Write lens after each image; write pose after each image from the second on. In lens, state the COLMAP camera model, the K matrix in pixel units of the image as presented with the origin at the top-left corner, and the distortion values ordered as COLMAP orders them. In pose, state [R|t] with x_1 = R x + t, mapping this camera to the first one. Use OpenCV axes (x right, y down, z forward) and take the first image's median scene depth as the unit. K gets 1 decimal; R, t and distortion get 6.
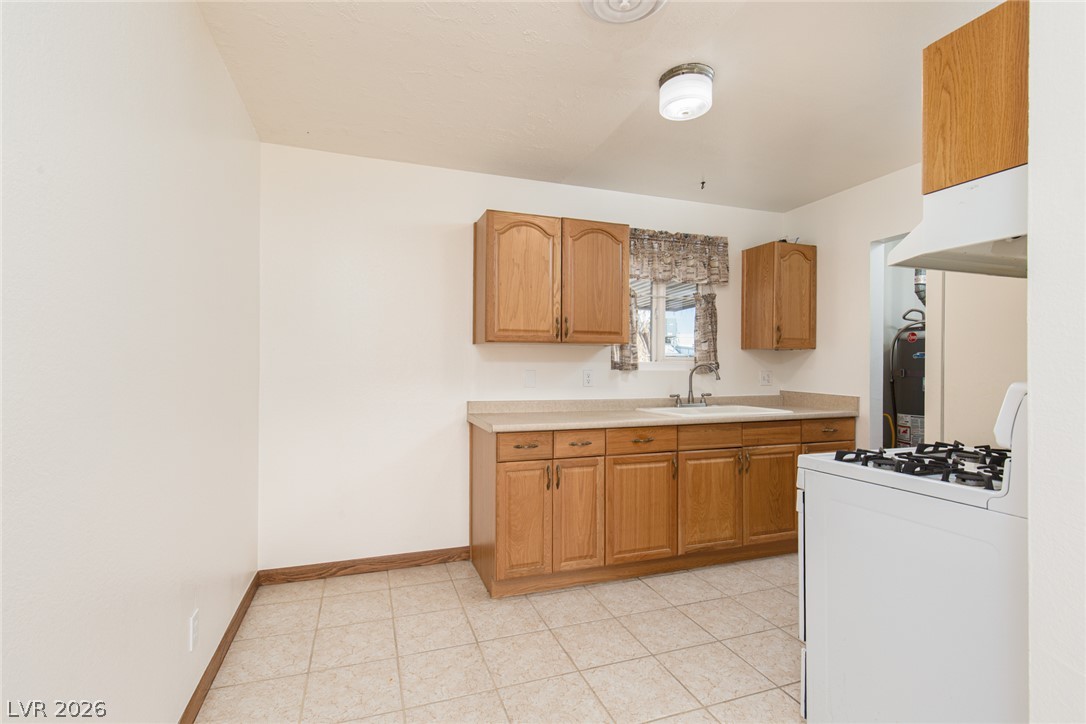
lens RADIAL K [[498.8, 0, 524.2], [0, 498.8, 370.6], [0, 0, 1]] dist [0.007624, -0.000161]
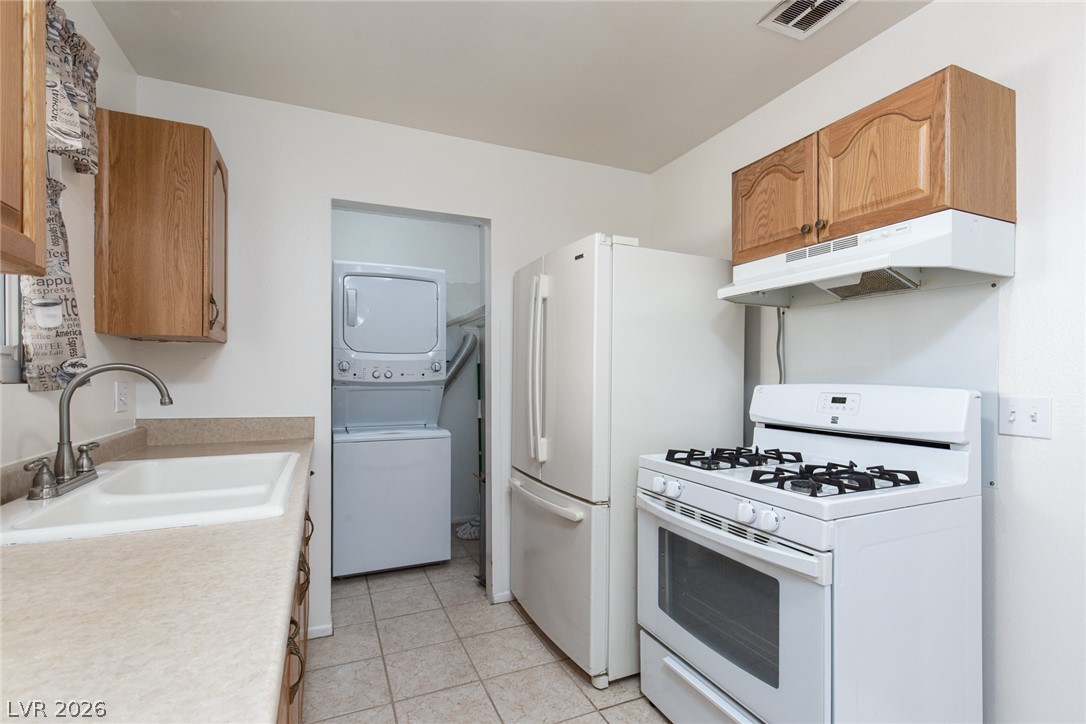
lens RADIAL K [[498.8, 0, 557.0], [0, 498.8, 376.4], [0, 0, 1]] dist [0.007624, -0.000161]
pose [[-0.104573, -0.003868, 0.994510, -0.057754], [0.002559, 0.999988, 0.004158, -0.006406], [-0.994514, 0.002980, -0.104561, 0.817095]]
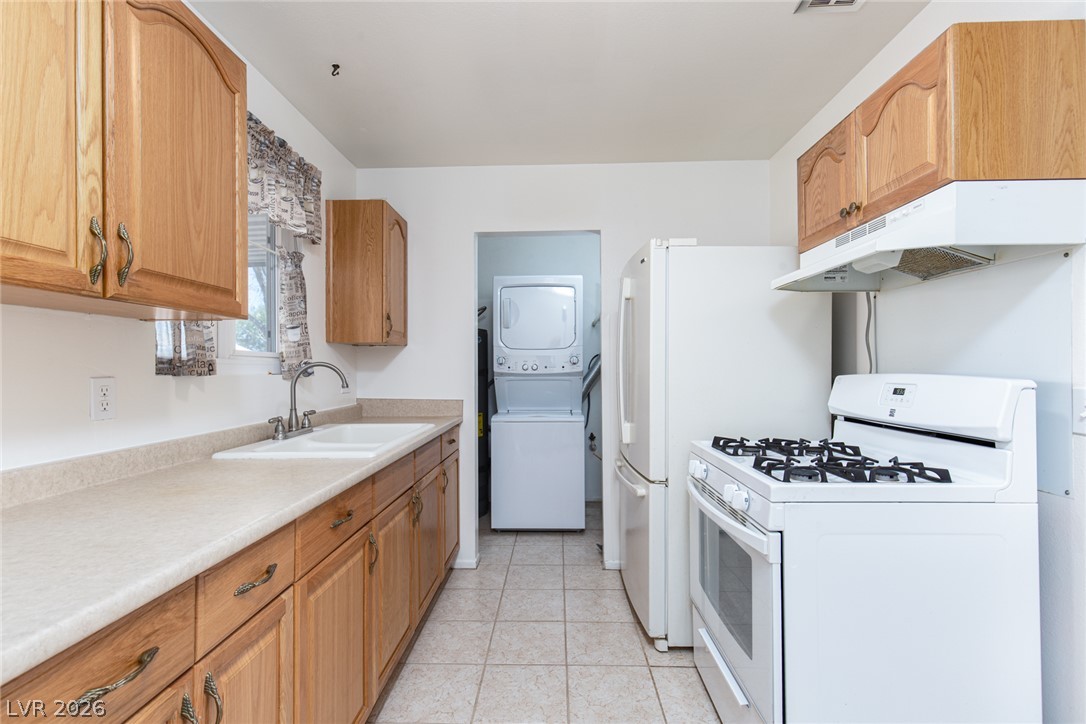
lens RADIAL K [[498.8, 0, 555.2], [0, 498.8, 366.5], [0, 0, 1]] dist [0.007624, -0.000161]
pose [[0.334177, -0.001378, 0.942509, -0.141621], [0.011413, 0.999932, -0.002585, -0.004982], [-0.942441, 0.011620, 0.334170, 0.597624]]
